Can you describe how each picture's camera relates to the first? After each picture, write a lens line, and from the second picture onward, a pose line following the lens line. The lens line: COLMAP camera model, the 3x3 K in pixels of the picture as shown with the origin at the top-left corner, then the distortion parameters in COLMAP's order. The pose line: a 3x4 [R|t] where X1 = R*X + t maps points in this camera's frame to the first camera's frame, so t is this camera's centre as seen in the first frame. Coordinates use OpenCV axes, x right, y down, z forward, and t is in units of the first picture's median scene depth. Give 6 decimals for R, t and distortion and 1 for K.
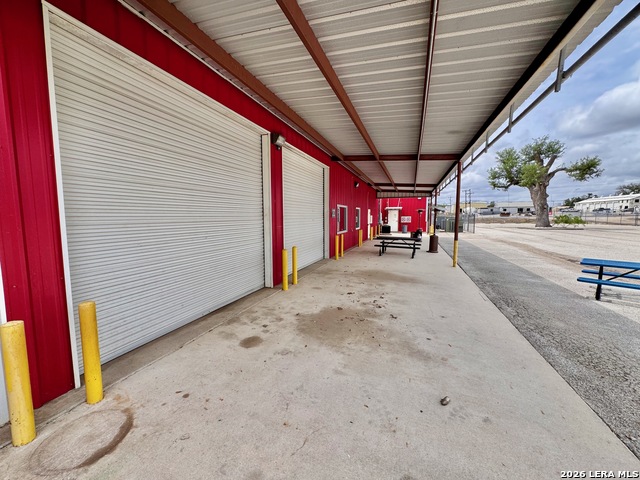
lens RADIAL K [[256.1, 0, 324.7], [0, 256.1, 243.7], [0, 0, 1]] dist [-0.004745, -0.000632]
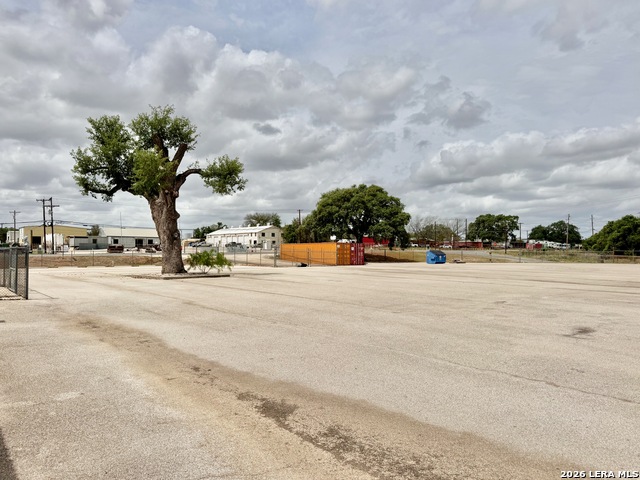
lens RADIAL K [[481.0, 0, 322.2], [0, 481.0, 242.0], [0, 0, 1]] dist [-0.005376, -0.011102]
pose [[0.530255, 0.026489, 0.847425, 0.151398], [0.081357, 0.993310, -0.081956, -0.020165], [-0.843926, 0.112402, 0.524552, 0.185651]]
